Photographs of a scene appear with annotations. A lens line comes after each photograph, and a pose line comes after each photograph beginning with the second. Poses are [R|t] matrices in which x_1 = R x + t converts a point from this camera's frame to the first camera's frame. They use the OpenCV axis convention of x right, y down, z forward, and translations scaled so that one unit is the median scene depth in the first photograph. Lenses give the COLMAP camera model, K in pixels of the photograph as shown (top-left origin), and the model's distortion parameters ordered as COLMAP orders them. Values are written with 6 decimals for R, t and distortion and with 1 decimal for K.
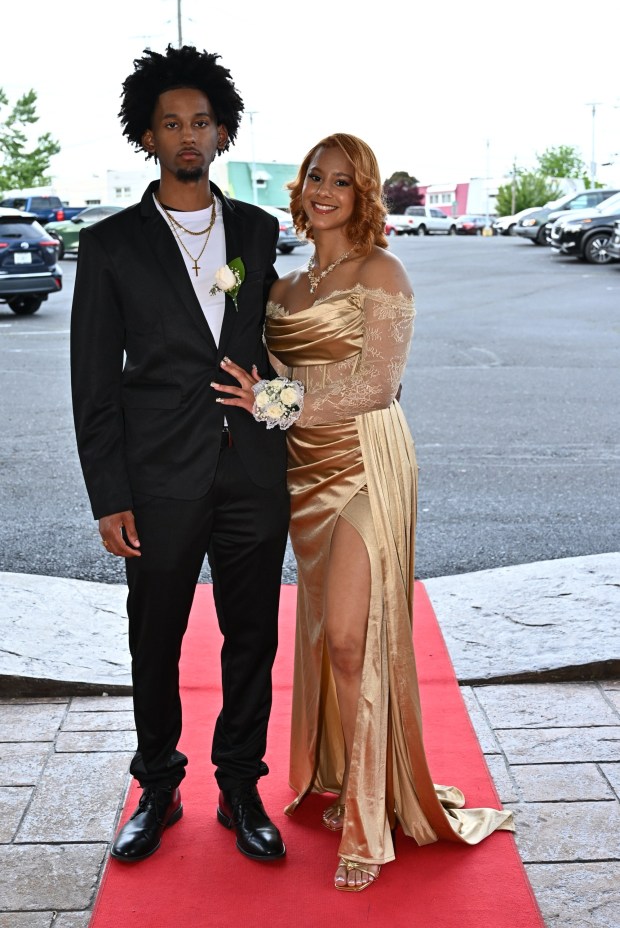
lens RADIAL K [[1300.1, 0, 264.1], [0, 1300.1, 418.4], [0, 0, 1]] dist [-0.002812, 0.000000]
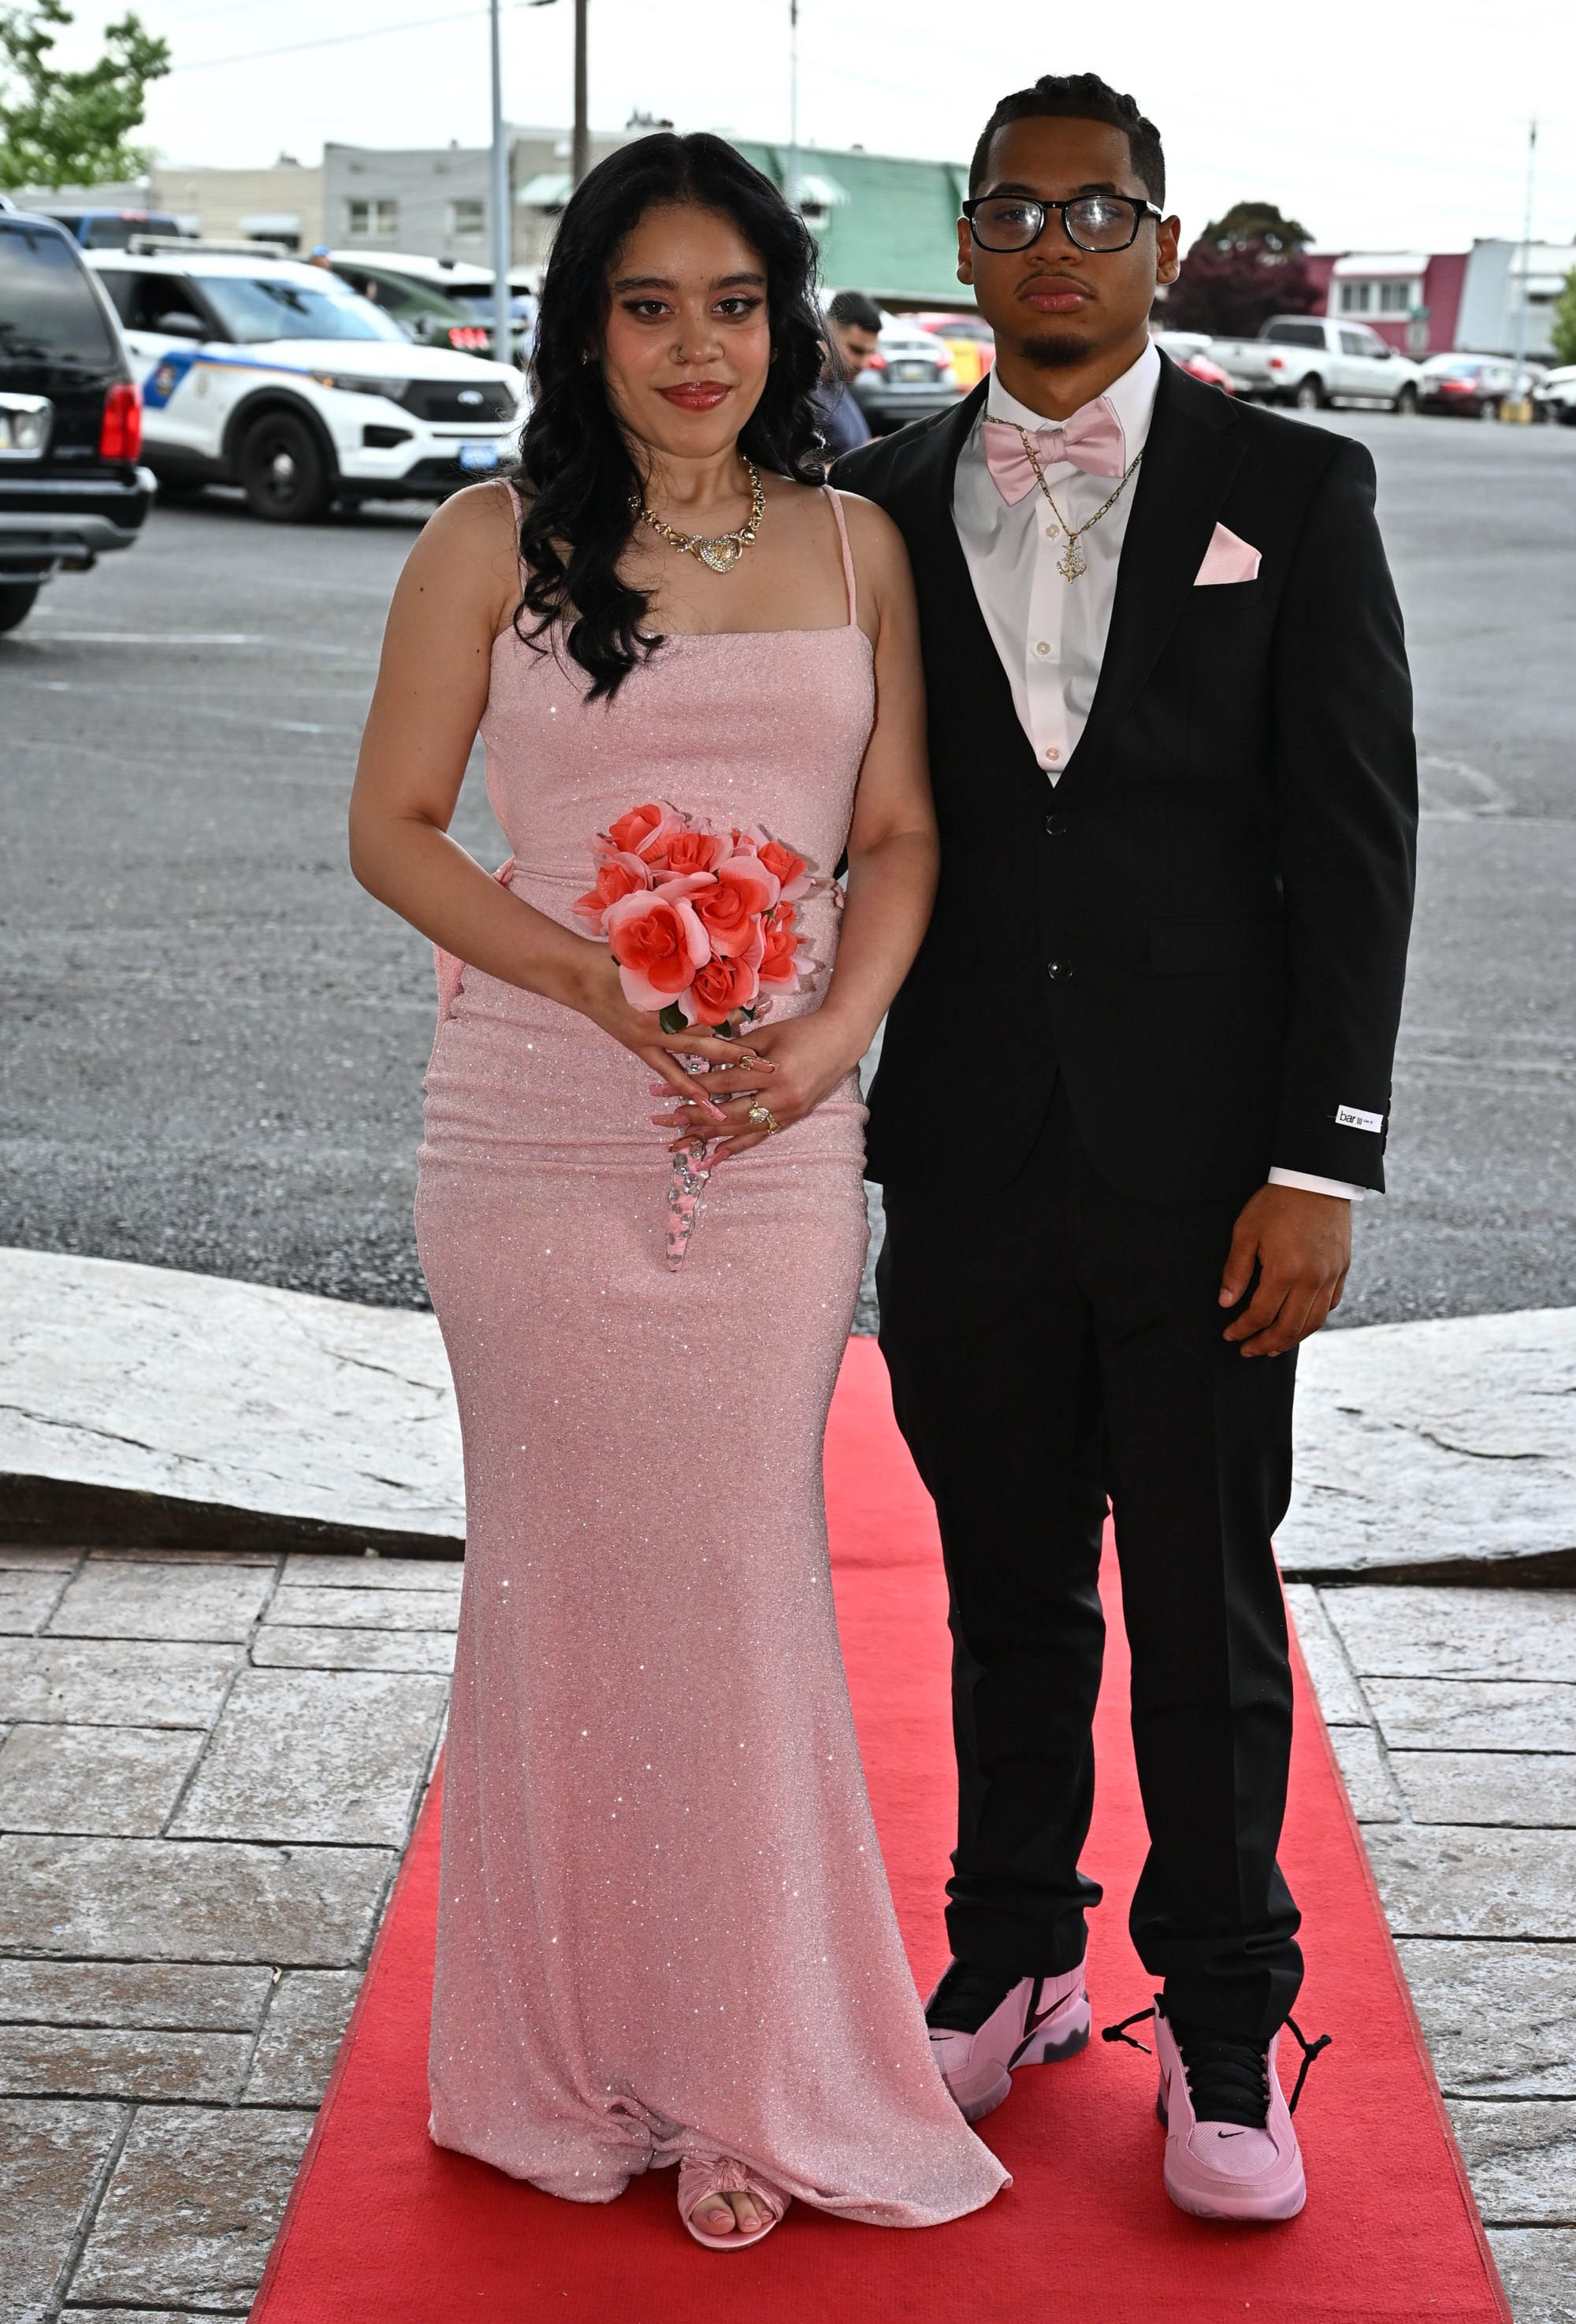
lens RADIAL K [[4502.3, 0, 856.9], [0, 4502.3, 968.1], [0, 0, 1]] dist [-0.007792, 0.000000]
pose [[0.998126, 0.057277, 0.021517, -0.010307], [-0.057096, 0.998329, -0.008948, 0.026022], [-0.021994, 0.007703, 0.999728, -0.214715]]
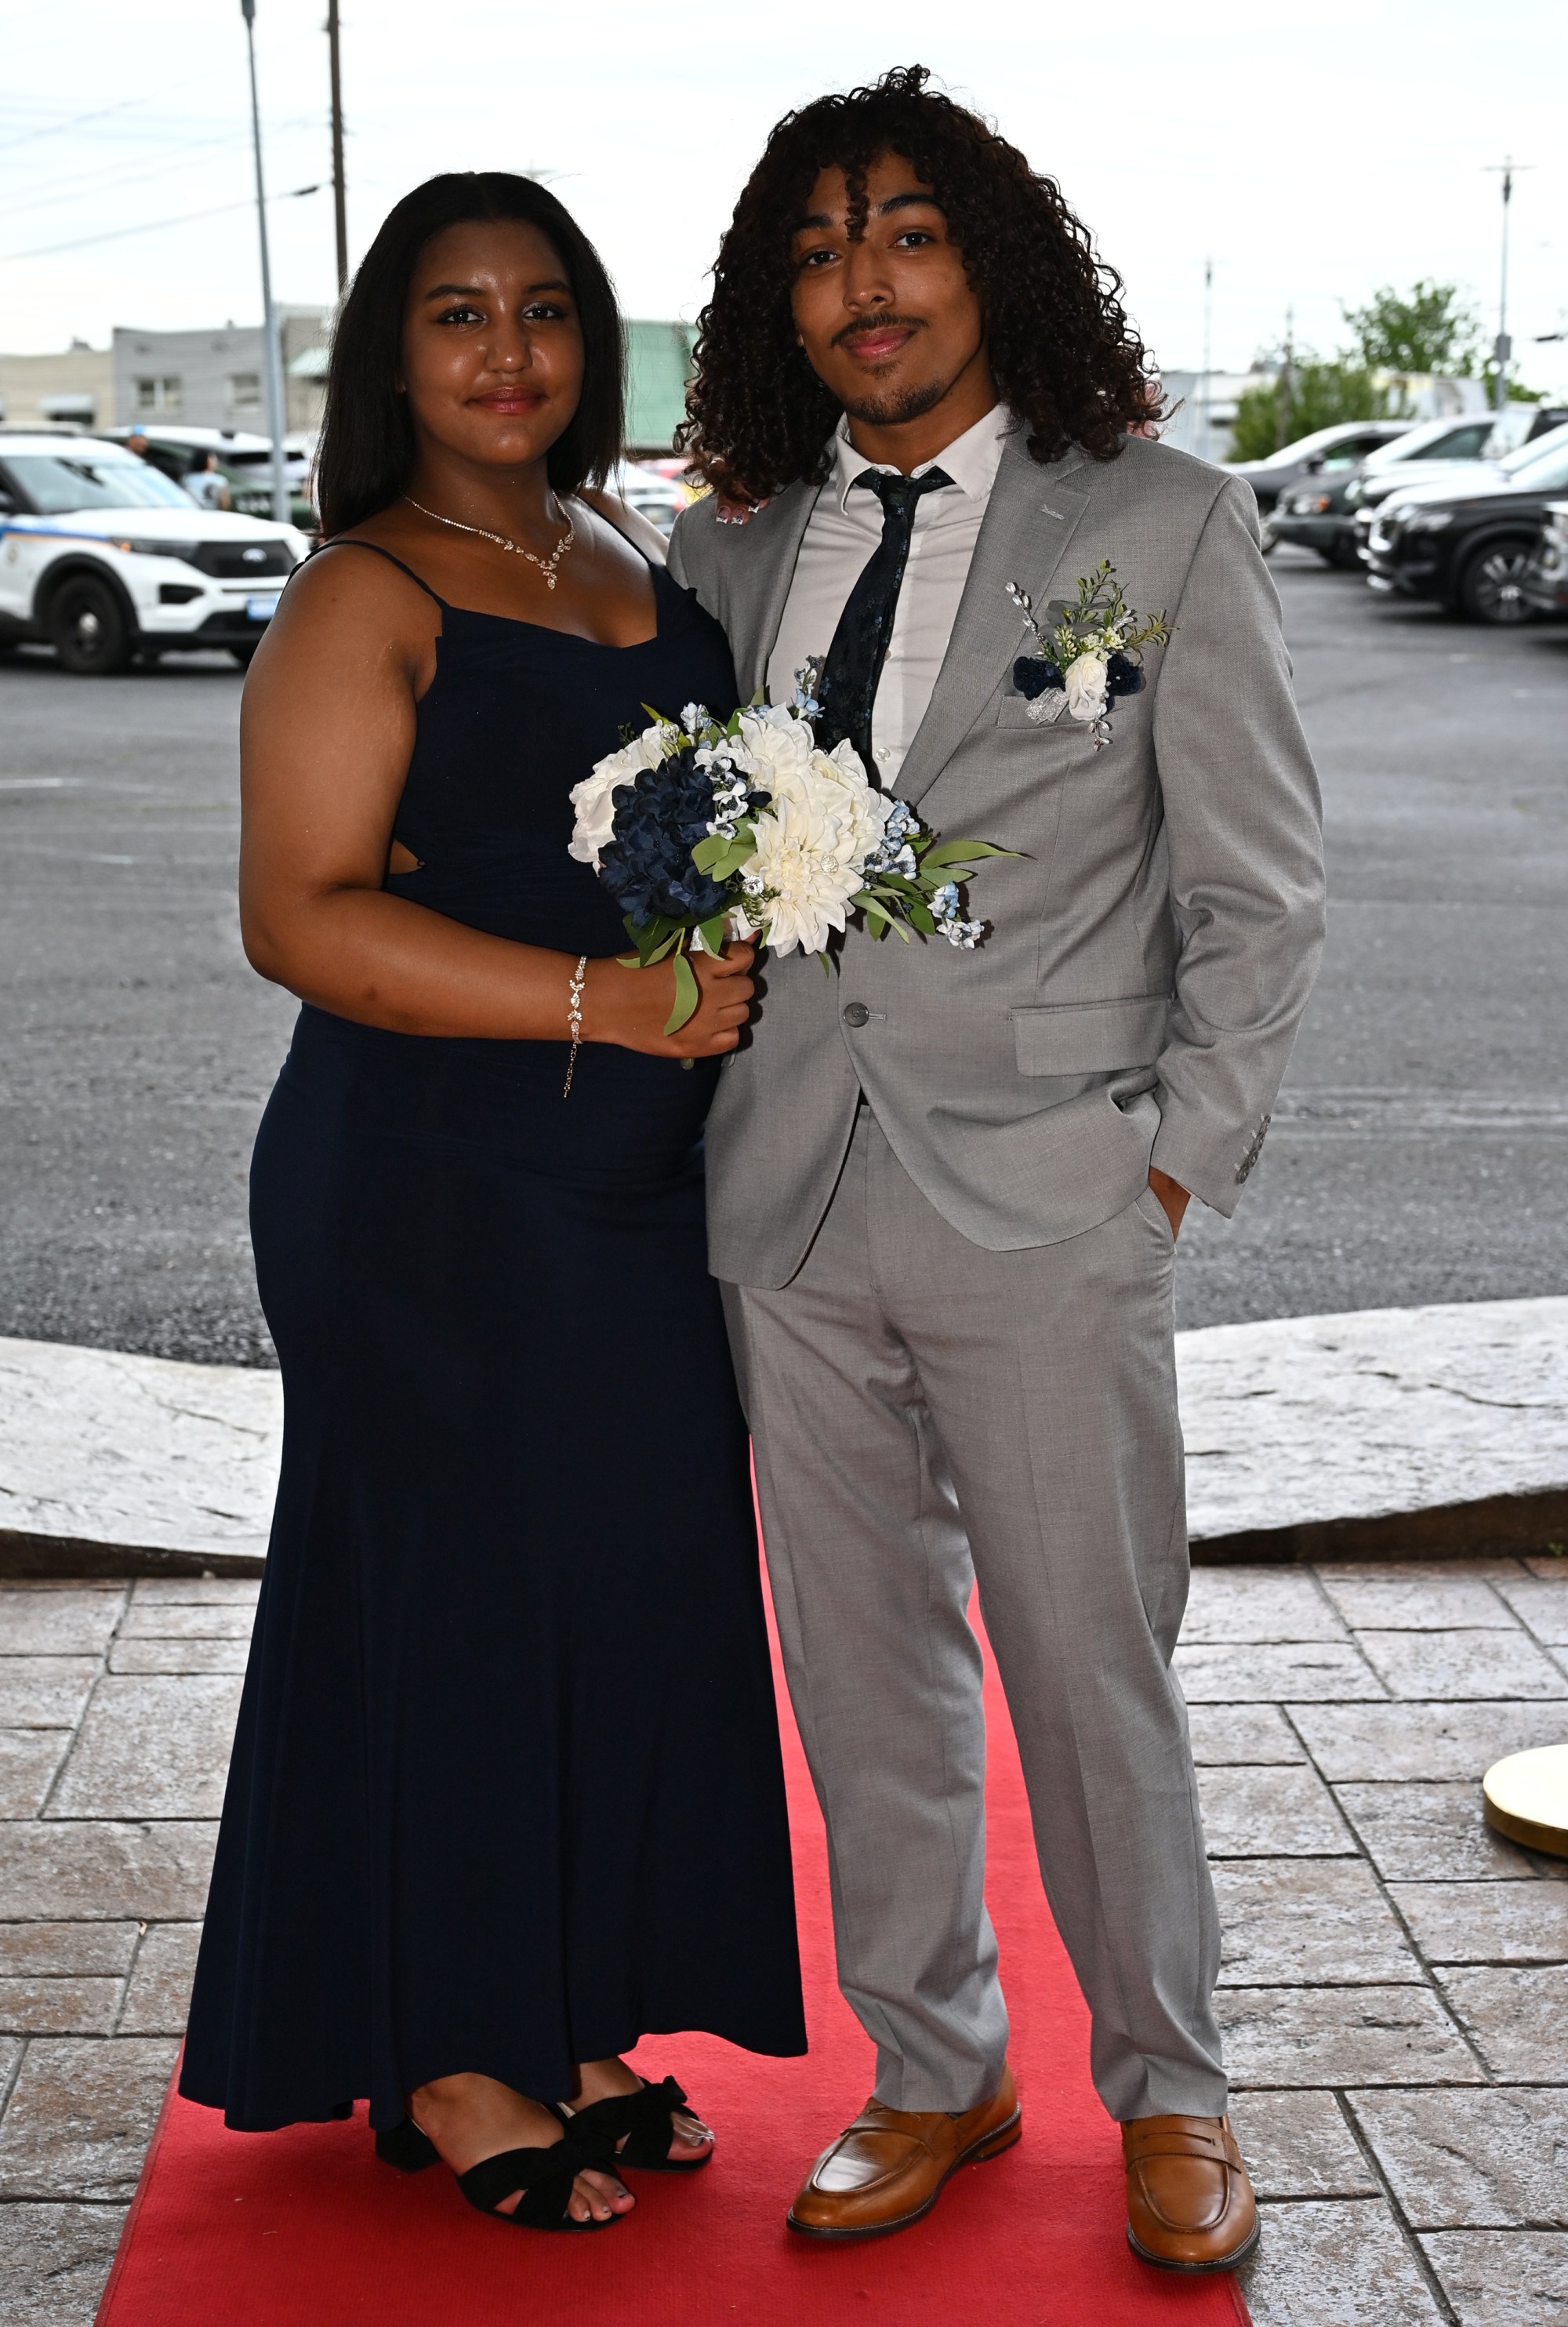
lens RADIAL K [[4161.0, 0, 619.8], [0, 4161.0, 1124.4], [0, 0, 1]] dist [-0.003348, 0.000000]
pose [[0.999708, 0.016085, 0.018047, -0.005799], [-0.016208, 0.999846, 0.006659, 0.028417], [-0.017937, -0.006950, 0.999815, -0.266700]]
